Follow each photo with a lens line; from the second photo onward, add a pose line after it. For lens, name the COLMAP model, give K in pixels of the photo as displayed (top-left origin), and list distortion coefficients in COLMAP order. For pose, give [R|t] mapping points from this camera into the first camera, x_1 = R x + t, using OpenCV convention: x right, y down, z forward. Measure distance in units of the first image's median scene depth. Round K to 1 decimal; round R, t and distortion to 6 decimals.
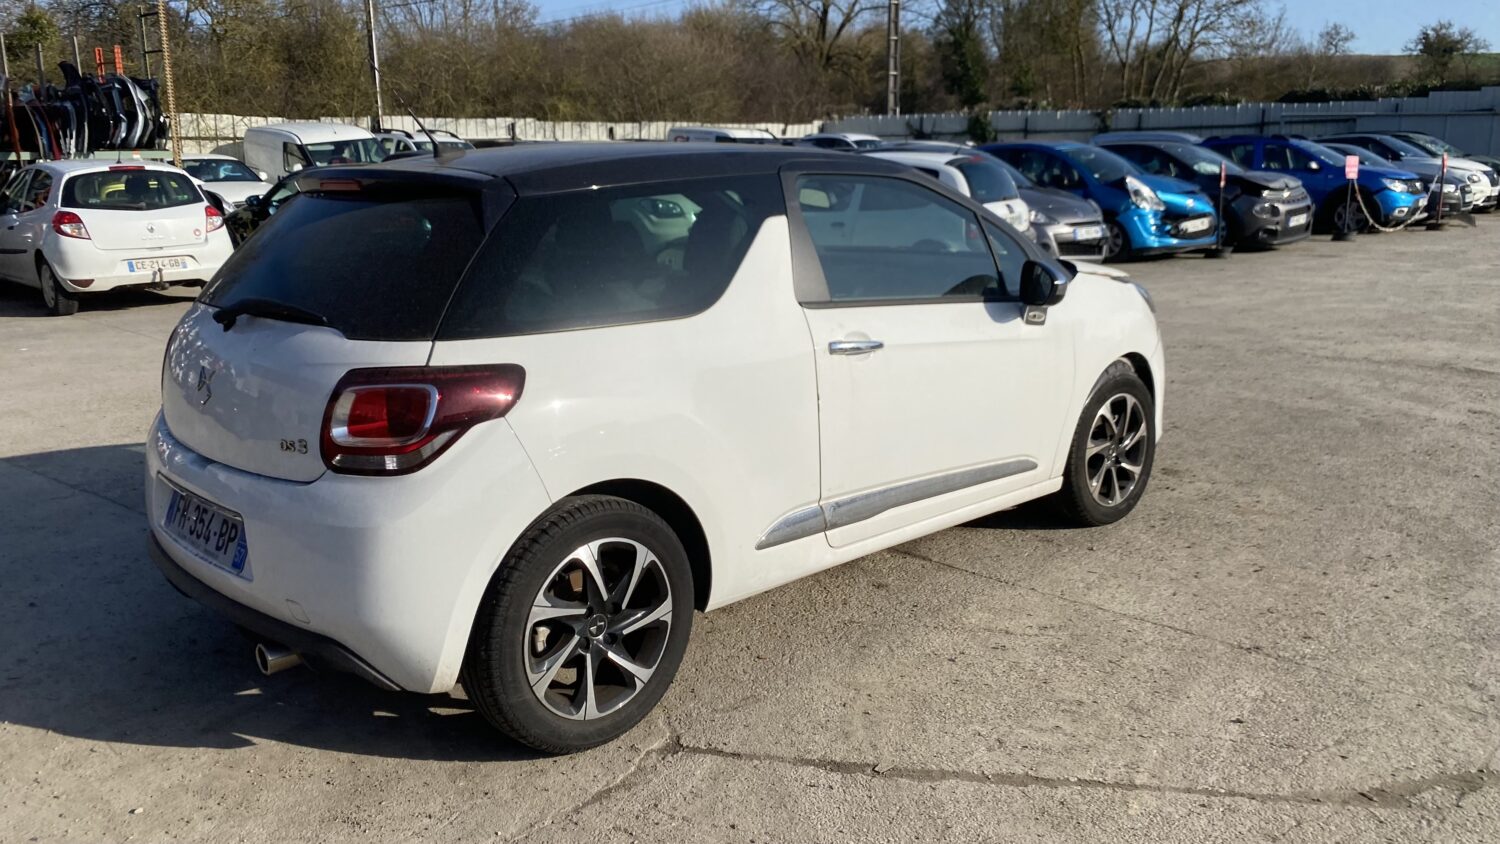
lens RADIAL K [[1112.6, 0, 747.3], [0, 1112.6, 419.9], [0, 0, 1]] dist [-0.004168, 0.008512]
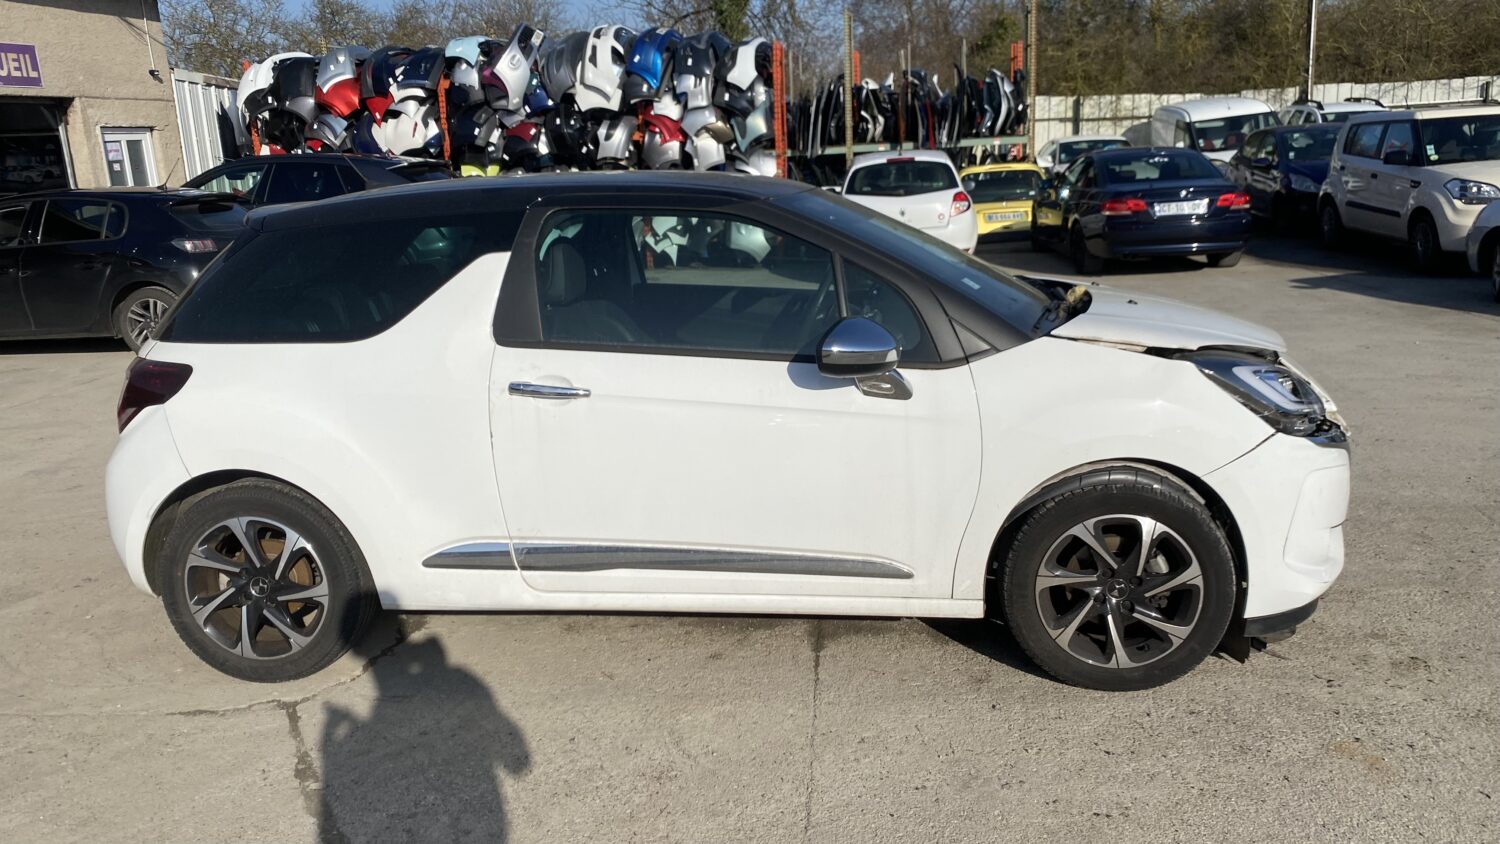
lens RADIAL K [[1140.7, 0, 751.3], [0, 1140.7, 390.2], [0, 0, 1]] dist [-0.014105, -0.007137]
pose [[0.651157, 0.132332, -0.747317, 0.282785], [-0.134763, 0.989194, 0.057740, -0.043541], [0.746883, 0.063113, 0.661954, 0.140473]]
